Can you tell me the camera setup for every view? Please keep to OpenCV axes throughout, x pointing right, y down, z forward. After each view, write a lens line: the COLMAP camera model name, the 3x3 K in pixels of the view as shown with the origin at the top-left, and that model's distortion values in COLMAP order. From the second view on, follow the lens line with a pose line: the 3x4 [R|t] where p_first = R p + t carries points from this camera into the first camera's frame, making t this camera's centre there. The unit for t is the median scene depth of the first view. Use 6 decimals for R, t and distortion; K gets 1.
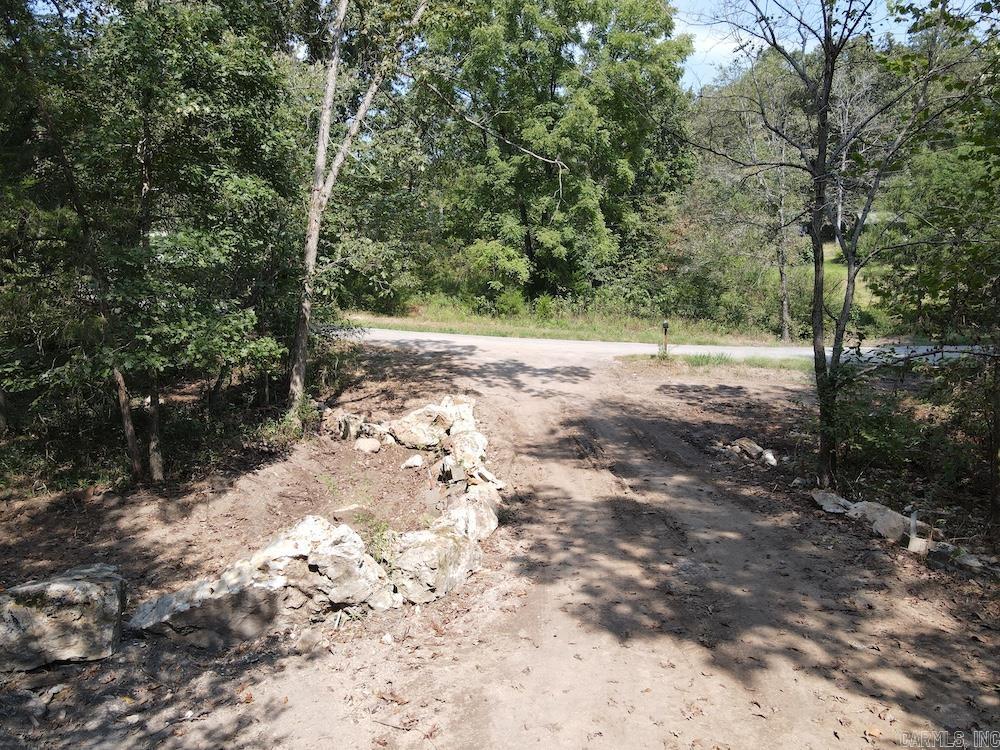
lens RADIAL K [[735.8, 0, 499.3], [0, 735.8, 378.2], [0, 0, 1]] dist [-0.000938, 0.026527]
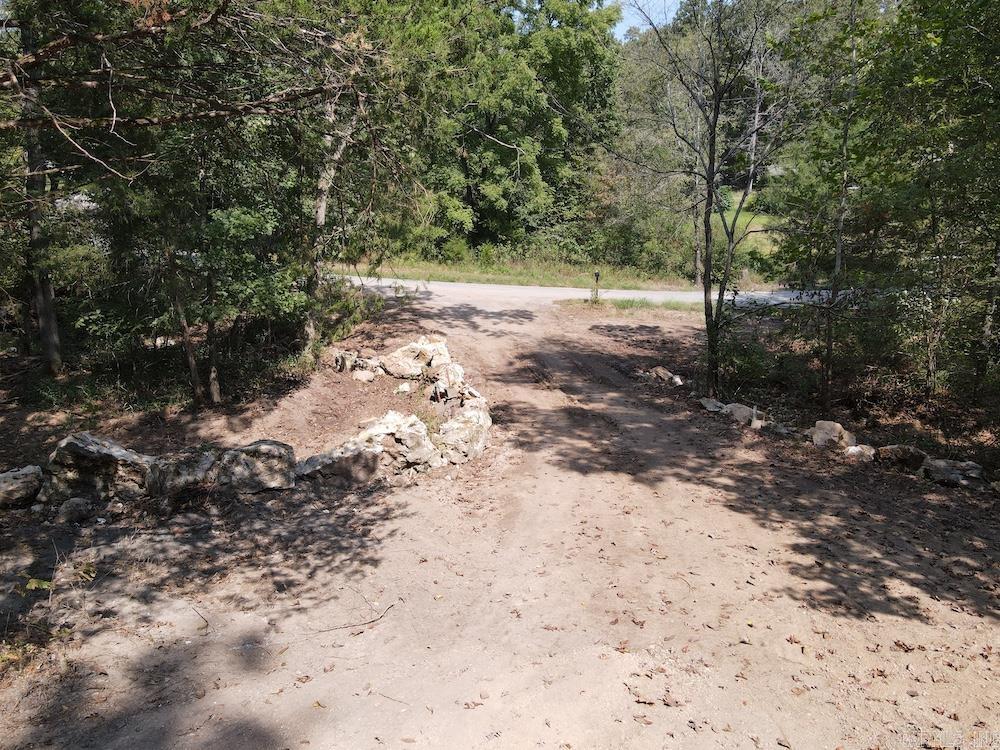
lens RADIAL K [[735.8, 0, 499.3], [0, 735.8, 378.2], [0, 0, 1]] dist [-0.000938, 0.026527]
pose [[0.995021, -0.012353, 0.098894, -0.075270], [0.004211, 0.996613, 0.082125, -0.006002], [-0.099573, -0.081300, 0.991703, -0.257154]]
